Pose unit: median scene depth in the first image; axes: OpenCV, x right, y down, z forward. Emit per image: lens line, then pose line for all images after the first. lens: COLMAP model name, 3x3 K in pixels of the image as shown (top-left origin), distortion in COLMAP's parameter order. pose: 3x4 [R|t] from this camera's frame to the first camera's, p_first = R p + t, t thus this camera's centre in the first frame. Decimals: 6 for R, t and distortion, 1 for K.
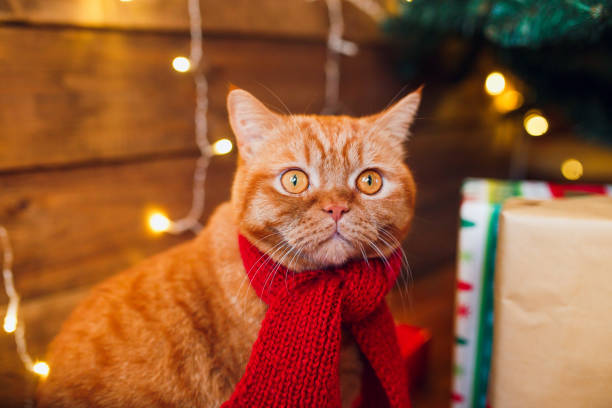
lens RADIAL K [[562.6, 0, 294.1], [0, 562.6, 201.9], [0, 0, 1]] dist [-0.028757, 0.000000]
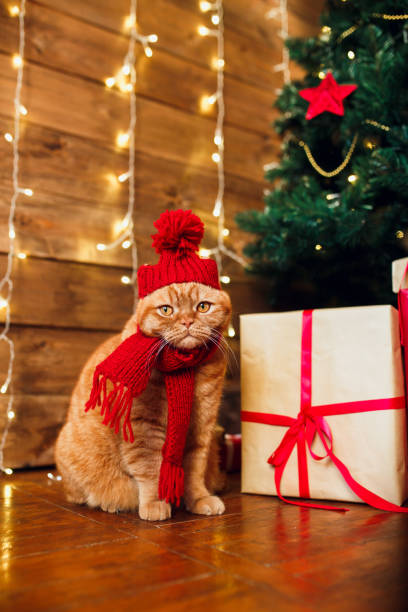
lens RADIAL K [[600.3, 0, 204.2], [0, 600.3, 302.1], [0, 0, 1]] dist [-0.031448, 0.000000]
pose [[0.986956, -0.017628, -0.160024, 0.474244], [-0.037207, 0.942101, -0.333259, 0.604746], [0.156634, 0.334866, 0.929156, -1.045688]]
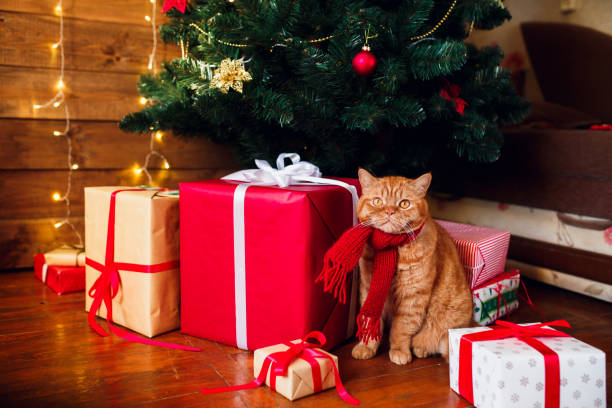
lens RADIAL K [[562.6, 0, 314.4], [0, 562.6, 203.8], [0, 0, 1]] dist [-0.028757, 0.000000]
pose [[0.963361, 0.070687, -0.258724, 1.827934], [-0.089424, 0.994101, -0.061371, 0.142715], [0.252860, 0.082258, 0.964000, -1.286248]]
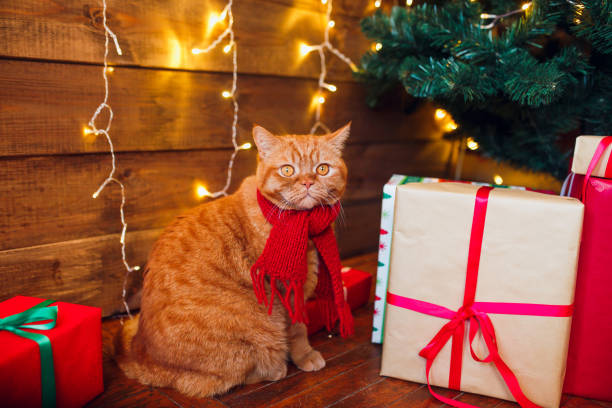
lens RADIAL K [[600.3, 0, 307.5], [0, 600.3, 207.9], [0, 0, 1]] dist [-0.031448, 0.000000]
pose [[0.998094, 0.056709, 0.024324, 0.015547], [-0.056414, 0.998327, -0.012674, 0.109231], [-0.025002, 0.011278, 0.999624, -0.854284]]
